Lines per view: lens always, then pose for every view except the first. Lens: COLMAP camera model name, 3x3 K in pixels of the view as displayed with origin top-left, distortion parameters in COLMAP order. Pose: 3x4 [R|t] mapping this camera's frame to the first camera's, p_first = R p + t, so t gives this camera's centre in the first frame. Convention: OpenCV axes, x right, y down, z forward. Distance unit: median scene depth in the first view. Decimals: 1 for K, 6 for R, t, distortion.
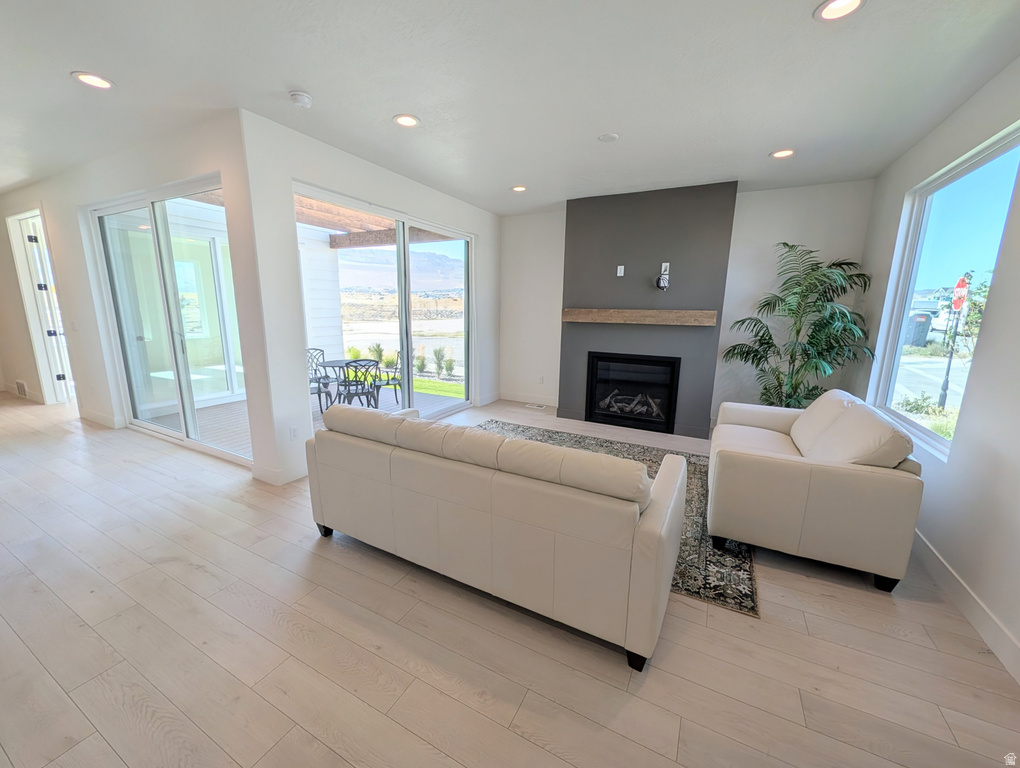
lens RADIAL K [[392.9, 0, 510.8], [0, 392.9, 384.4], [0, 0, 1]] dist [0.000756, 0.000113]
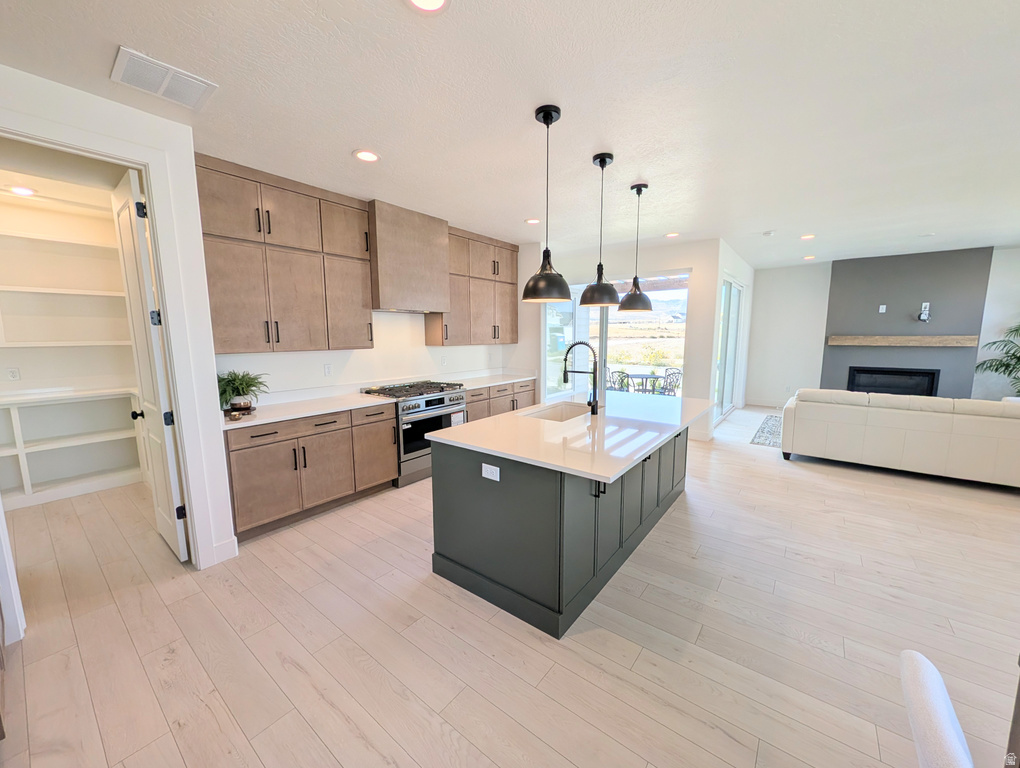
lens RADIAL K [[392.9, 0, 510.5], [0, 392.9, 385.9], [0, 0, 1]] dist [0.000756, 0.000113]
pose [[0.984687, 0.002466, -0.174316, -0.821344], [-0.013100, 0.998120, -0.059880, 0.092007], [0.173841, 0.061246, 0.982867, -0.623925]]
